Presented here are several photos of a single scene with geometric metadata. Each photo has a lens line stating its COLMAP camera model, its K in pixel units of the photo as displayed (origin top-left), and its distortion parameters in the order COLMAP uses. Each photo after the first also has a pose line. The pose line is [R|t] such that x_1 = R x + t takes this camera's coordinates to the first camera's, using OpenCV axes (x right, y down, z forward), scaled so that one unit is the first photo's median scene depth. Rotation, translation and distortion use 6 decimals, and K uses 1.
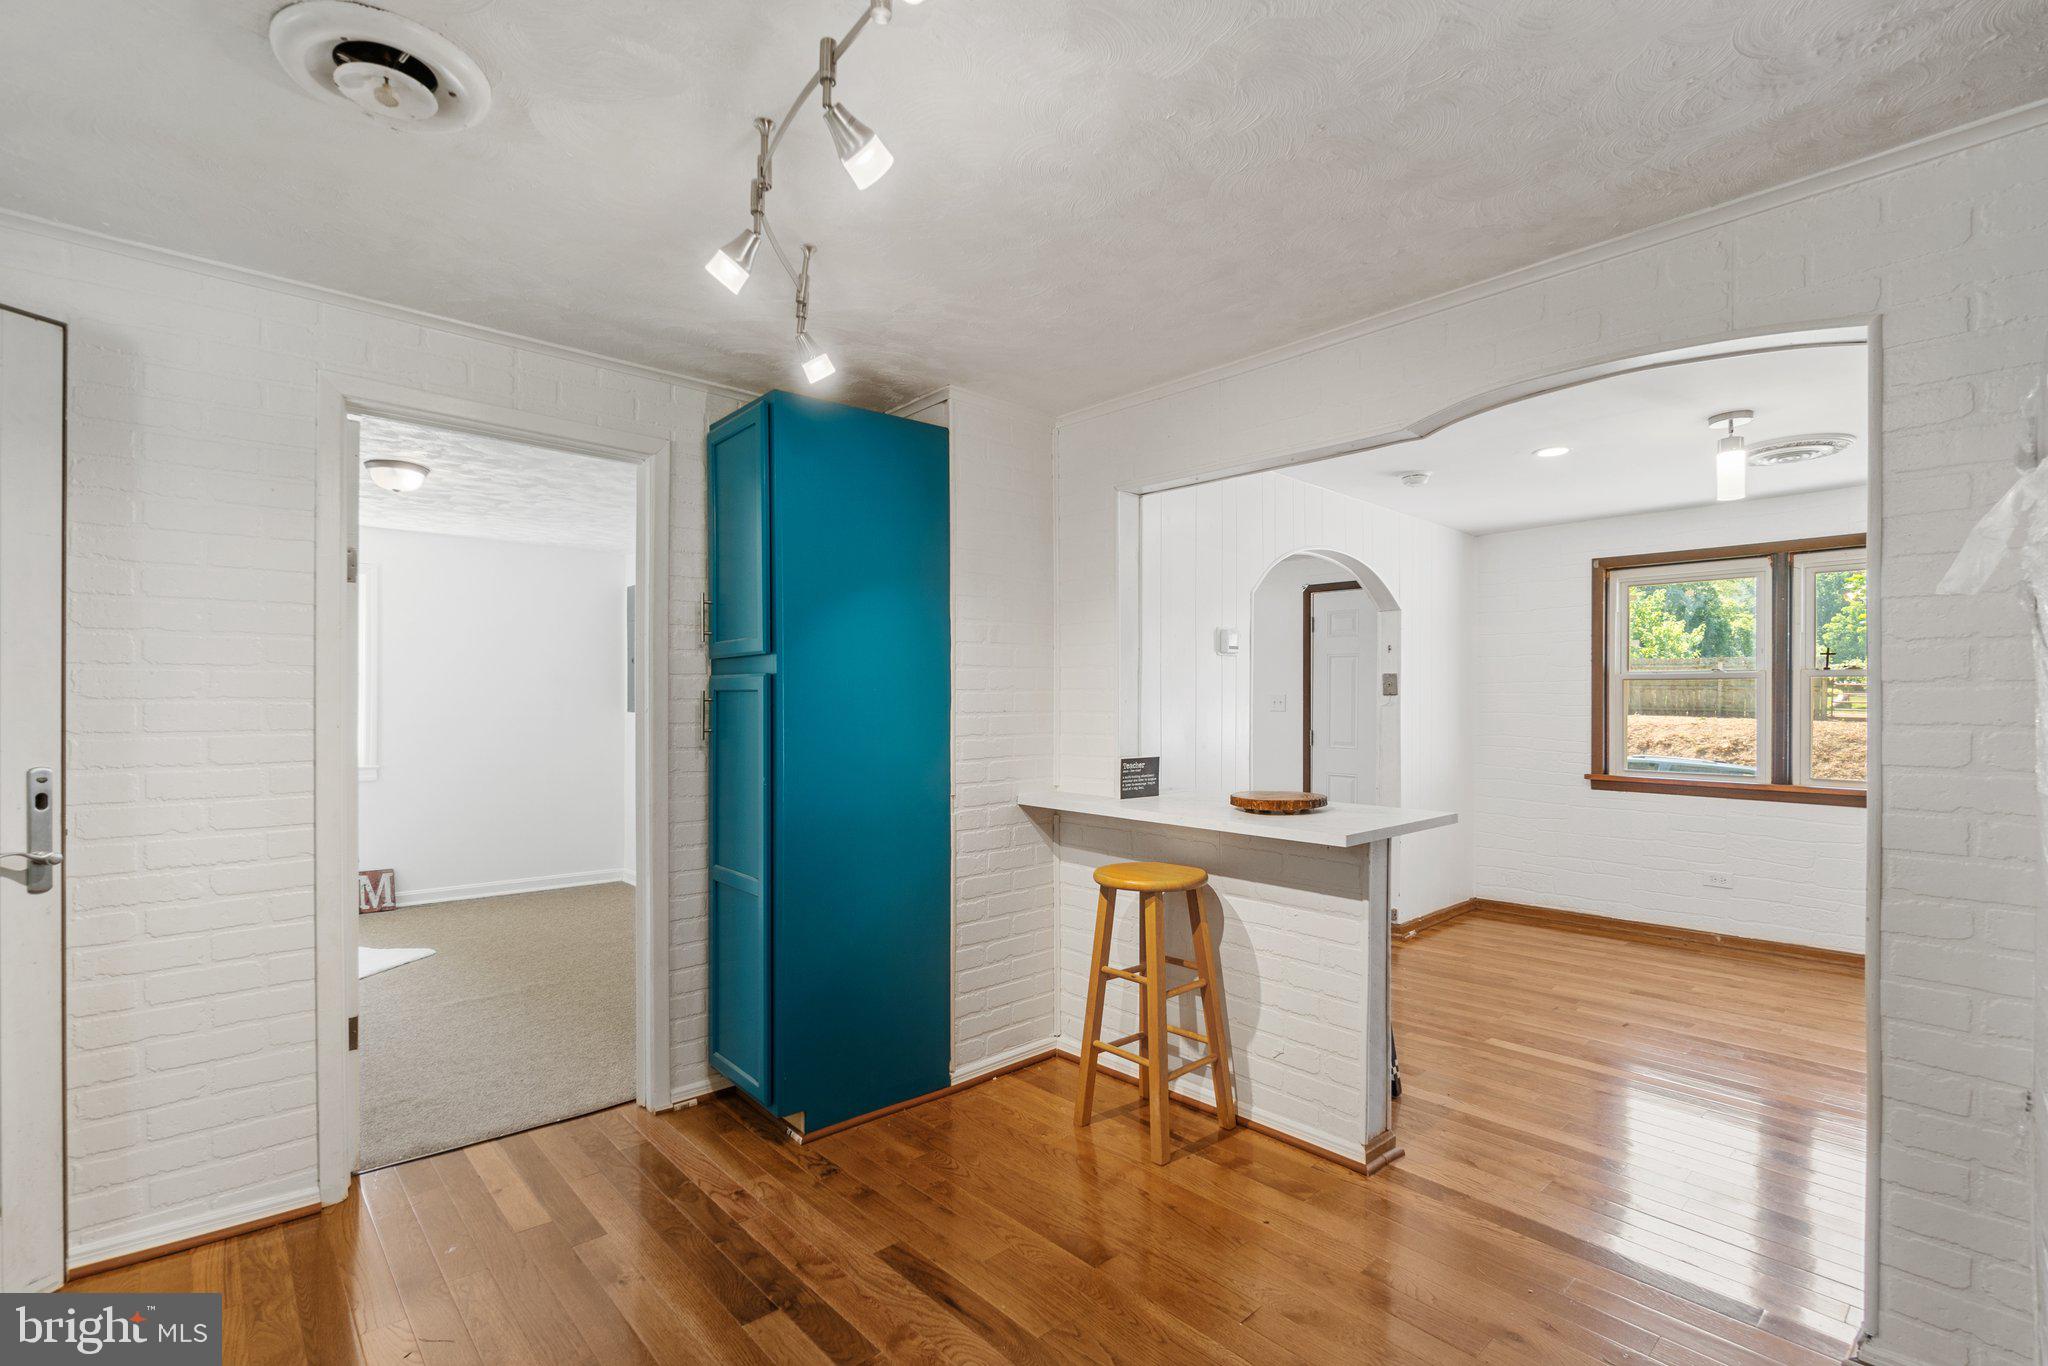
lens RADIAL K [[926.9, 0, 997.0], [0, 926.9, 694.2], [0, 0, 1]] dist [-0.000900, -0.000001]
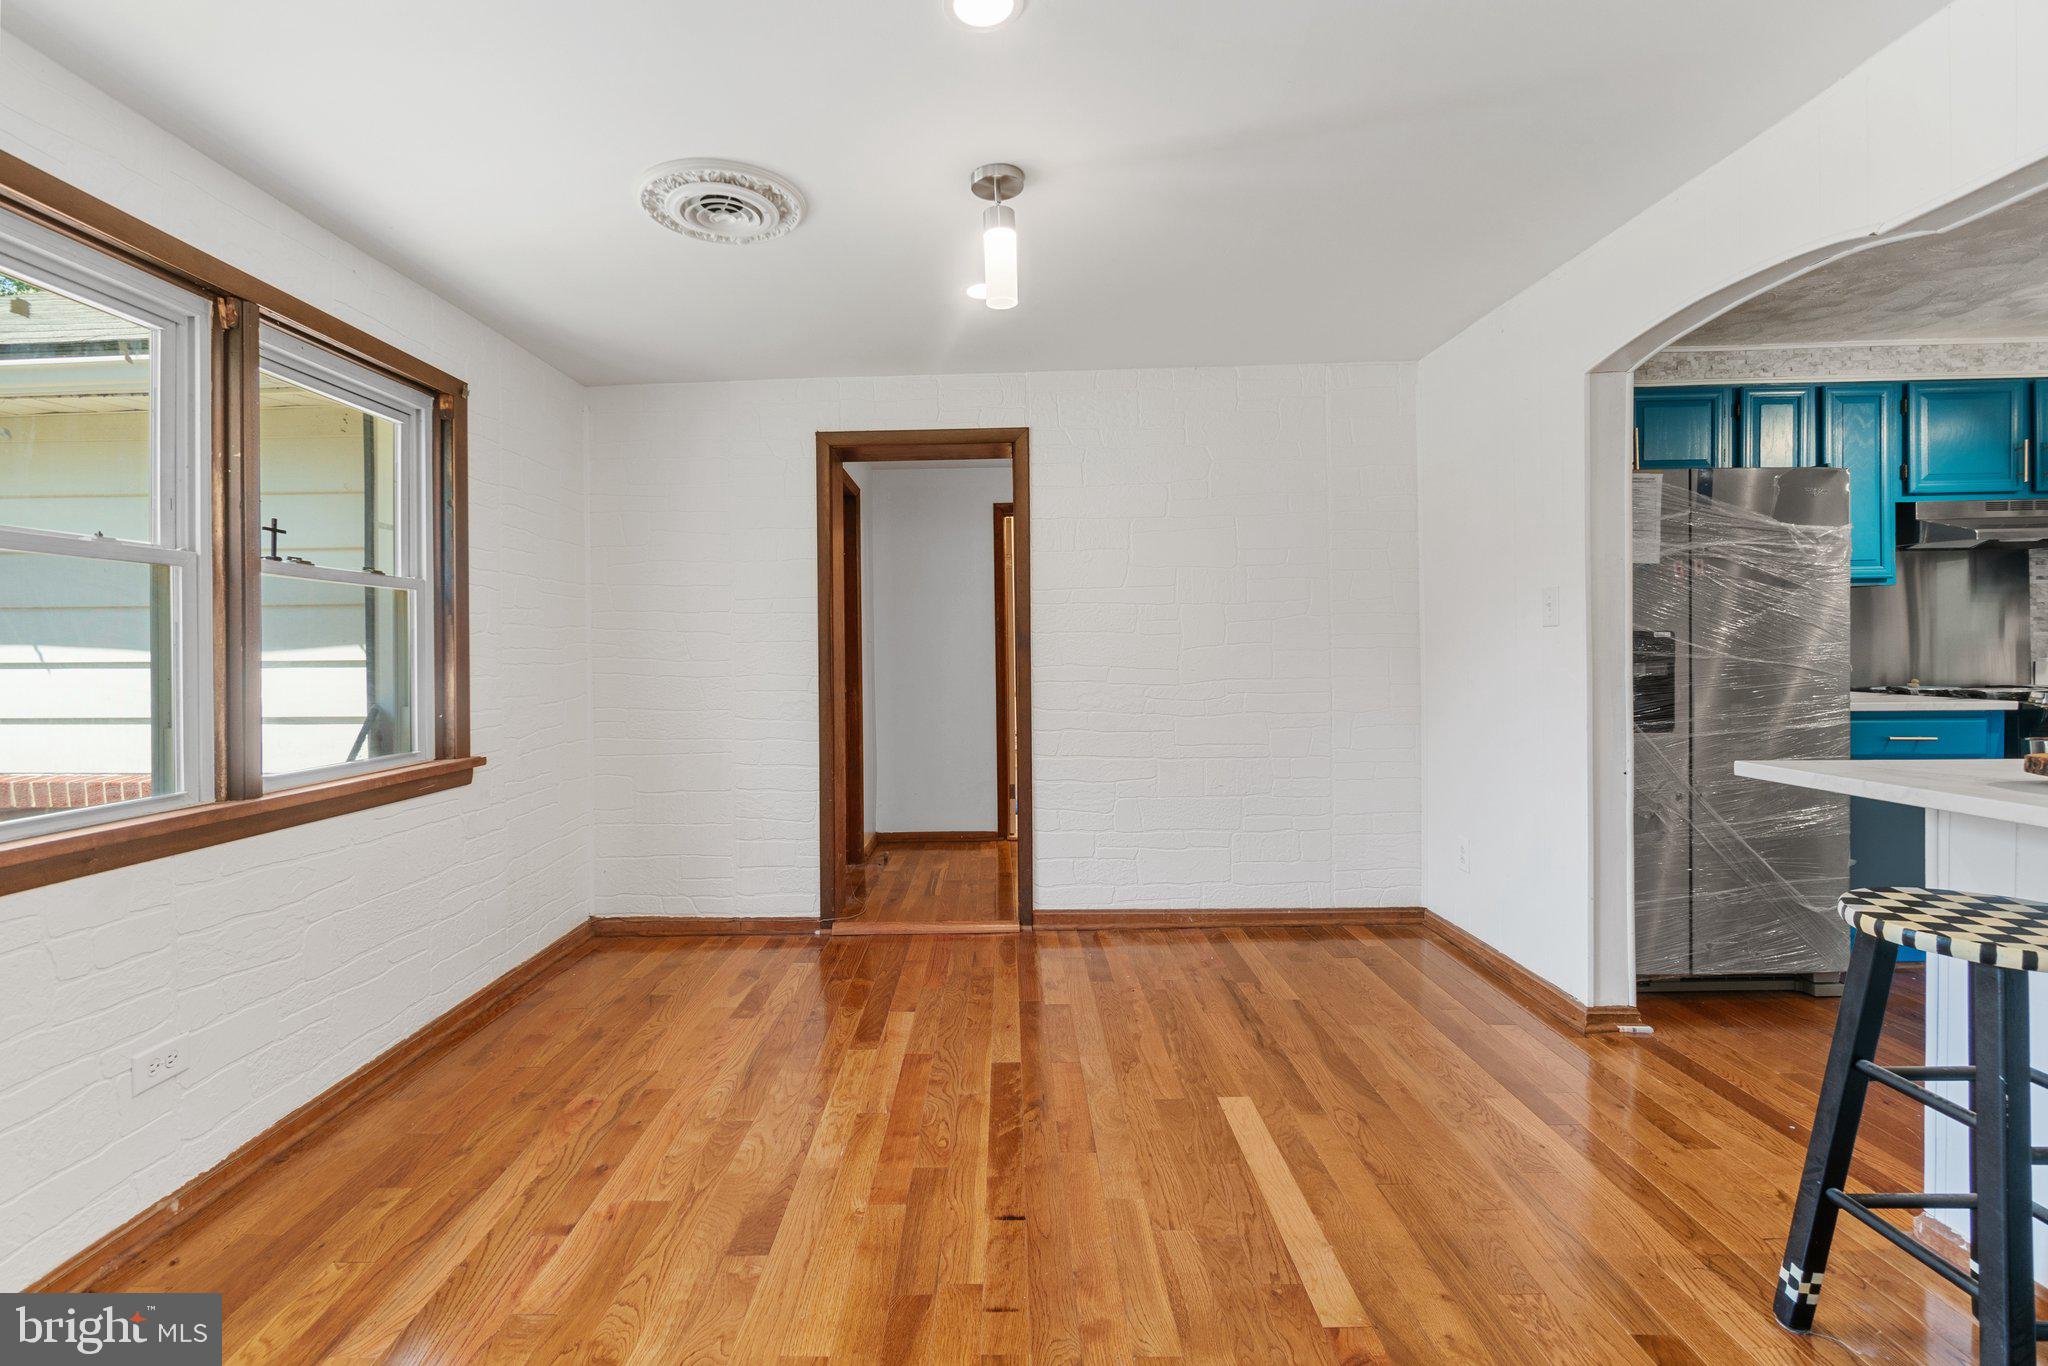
lens RADIAL K [[892.2, 0, 987.6], [0, 892.2, 665.0], [0, 0, 1]] dist [-0.000320, 0.000824]
pose [[-0.730484, 0.000864, 0.682929, 0.259166], [0.010349, 0.999898, 0.009805, 0.027849], [-0.682852, 0.014230, -0.730418, 1.042287]]
